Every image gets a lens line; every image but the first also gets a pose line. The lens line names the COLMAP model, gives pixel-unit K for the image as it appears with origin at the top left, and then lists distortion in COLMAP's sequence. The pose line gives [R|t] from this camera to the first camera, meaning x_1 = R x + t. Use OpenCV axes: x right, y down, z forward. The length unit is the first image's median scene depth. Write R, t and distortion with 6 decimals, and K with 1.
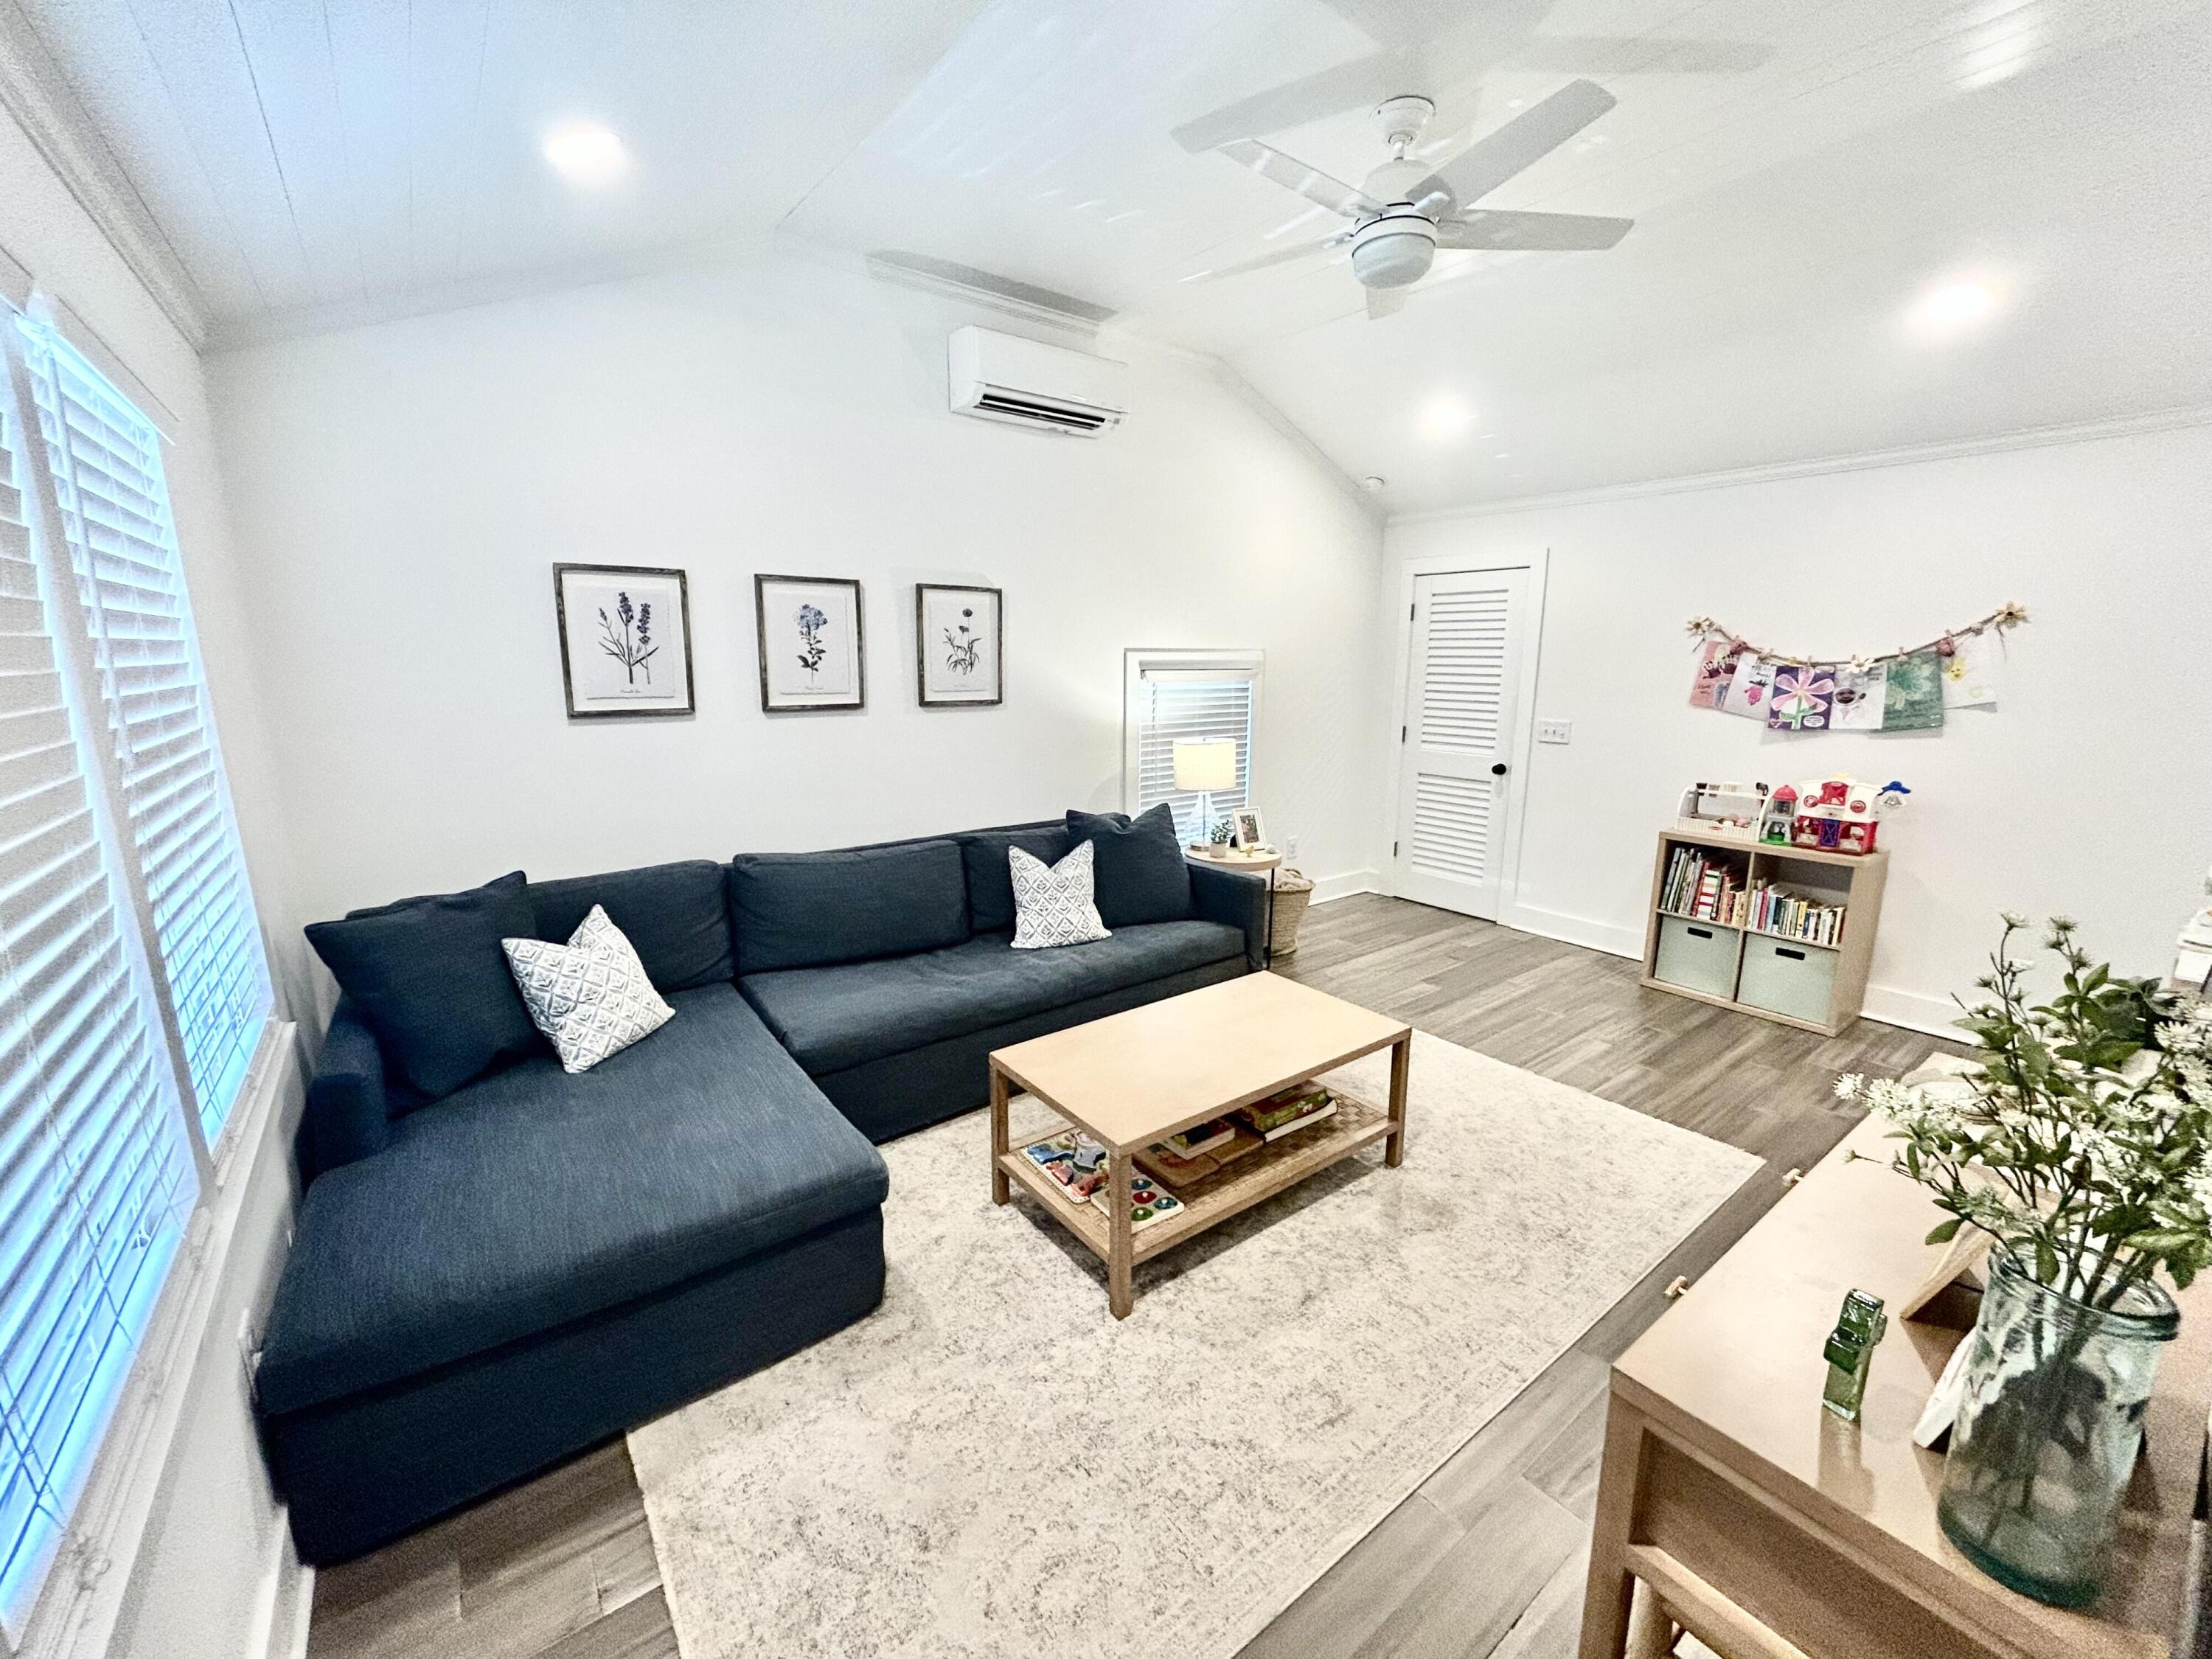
lens RADIAL K [[894.9, 0, 1106.0], [0, 894.9, 829.5], [0, 0, 1]] dist [0.002996, 0.000183]
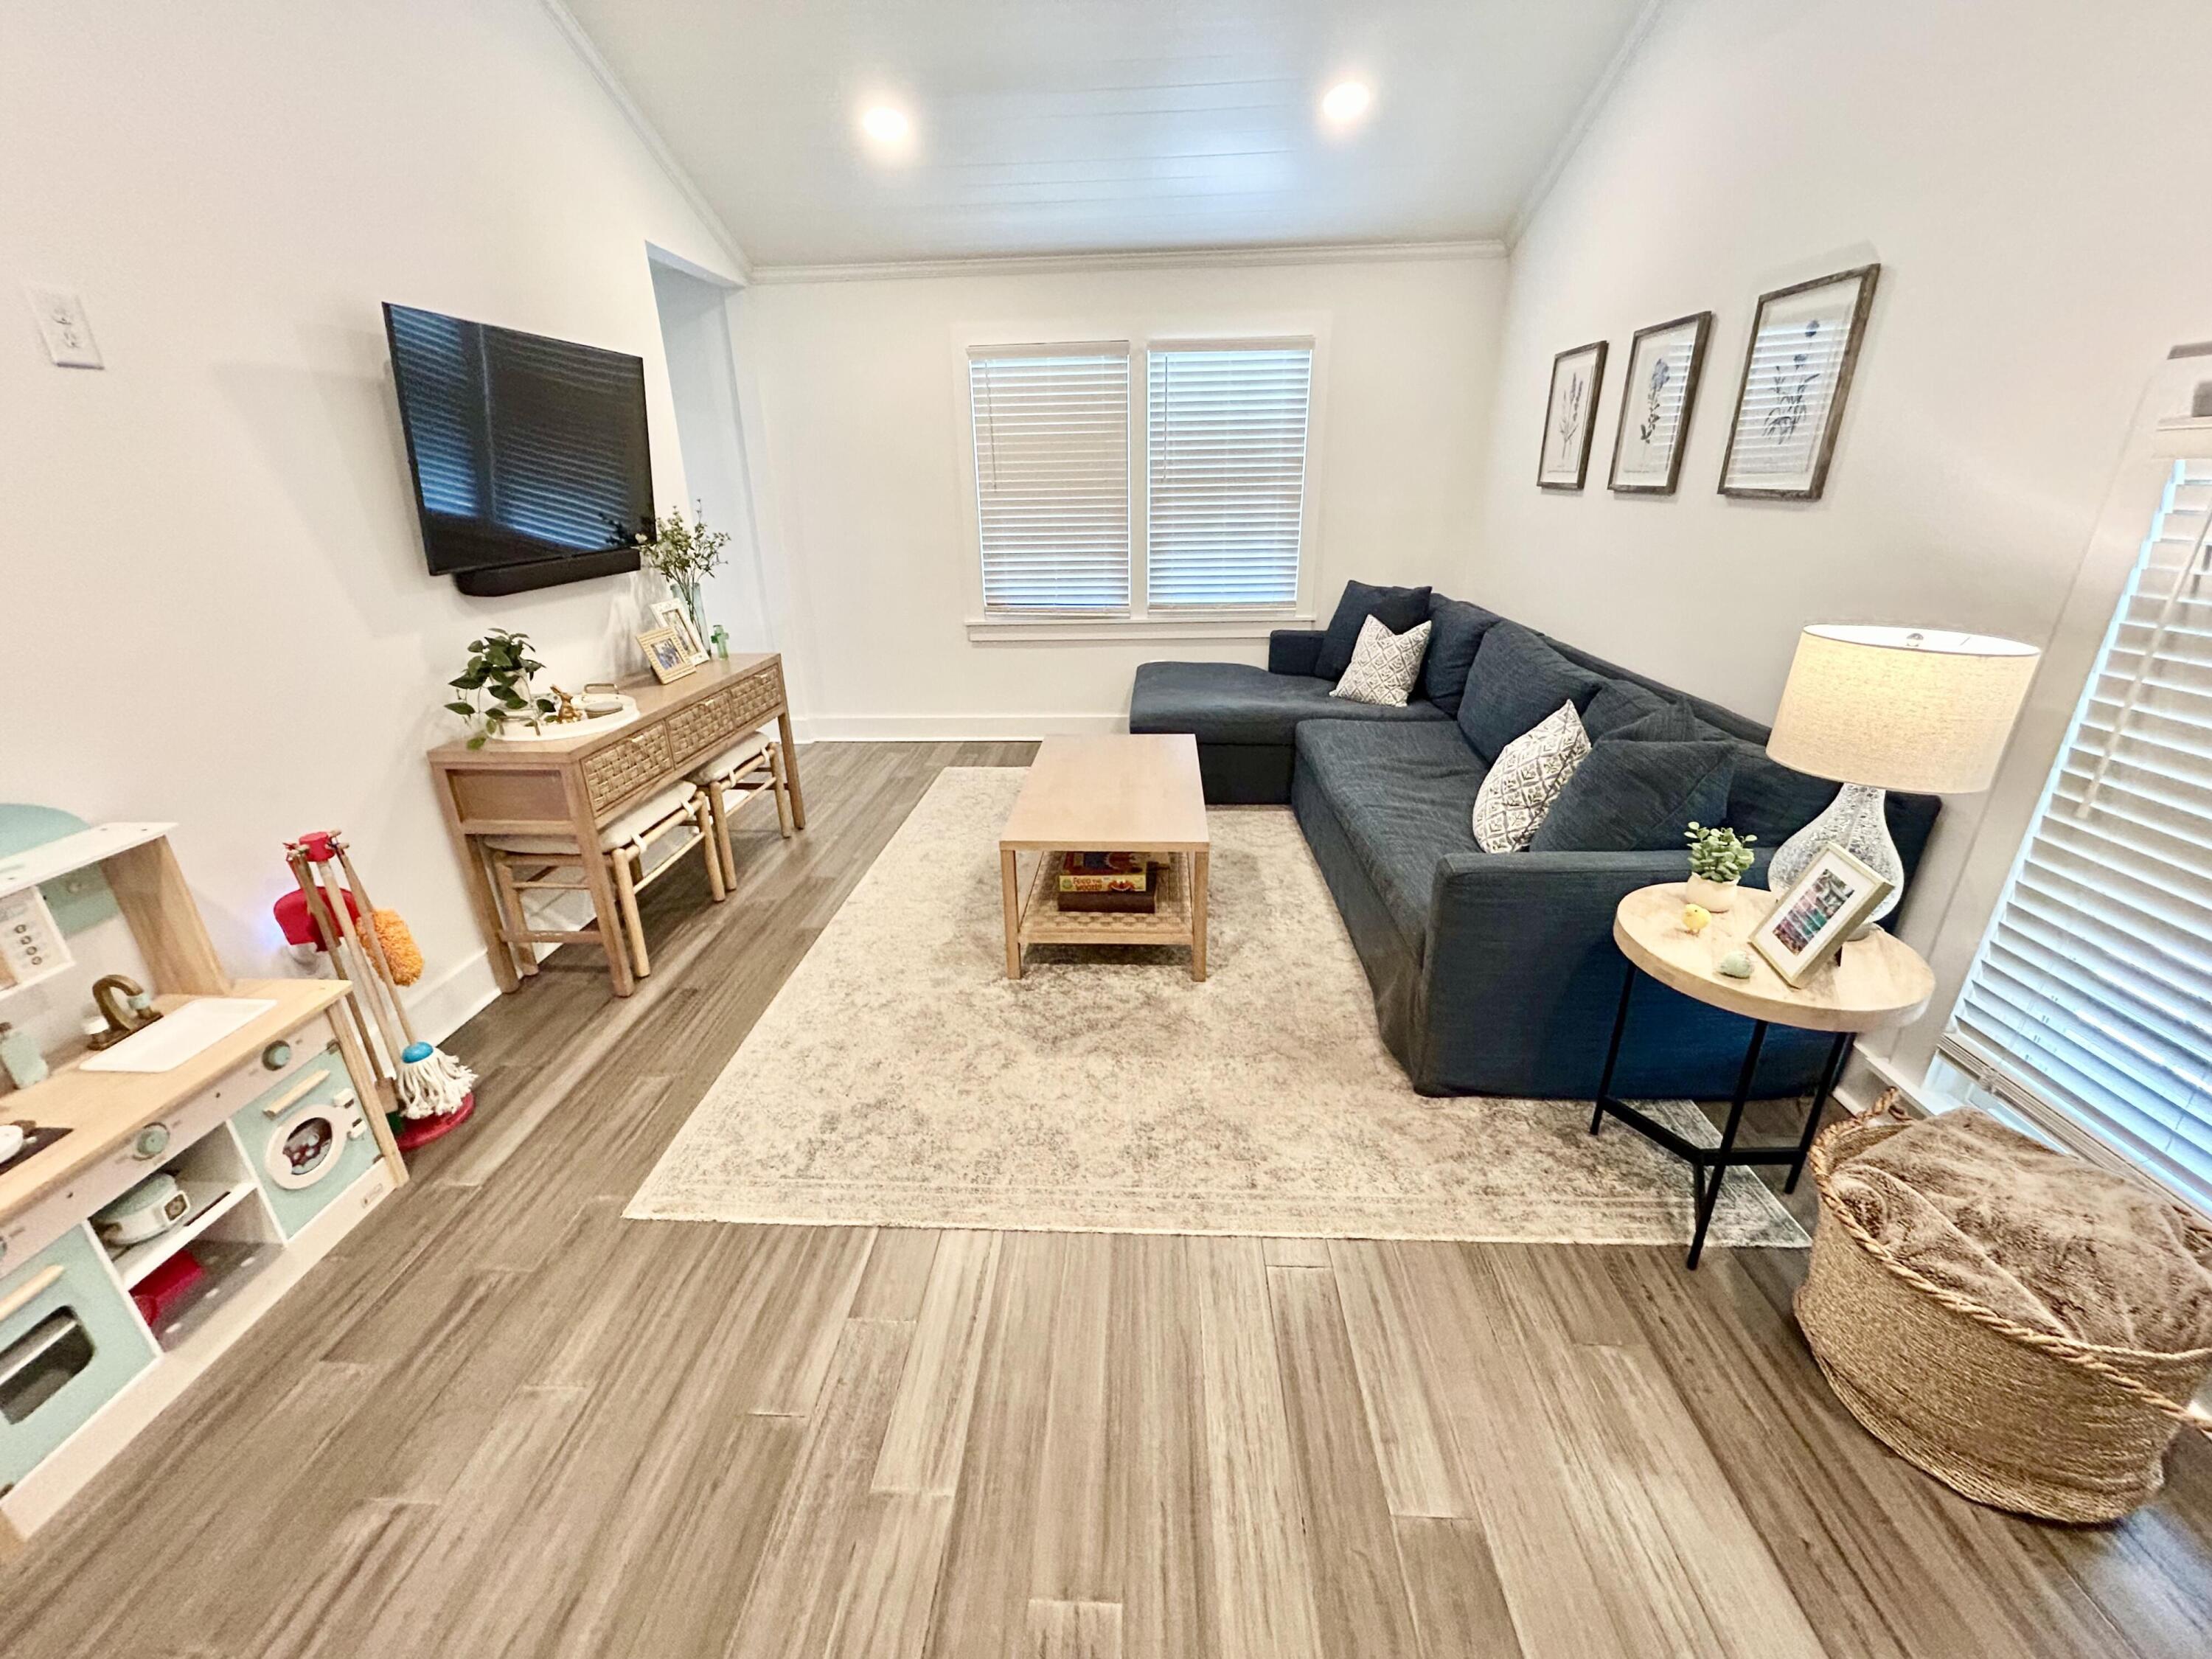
lens RADIAL K [[894.9, 0, 1106.0], [0, 894.9, 829.5], [0, 0, 1]] dist [0.002996, 0.000183]
pose [[-0.647303, 0.294898, -0.702875, 0.649346], [-0.120946, 0.870707, 0.476698, -0.183761], [0.752576, 0.393578, -0.527945, 1.100474]]
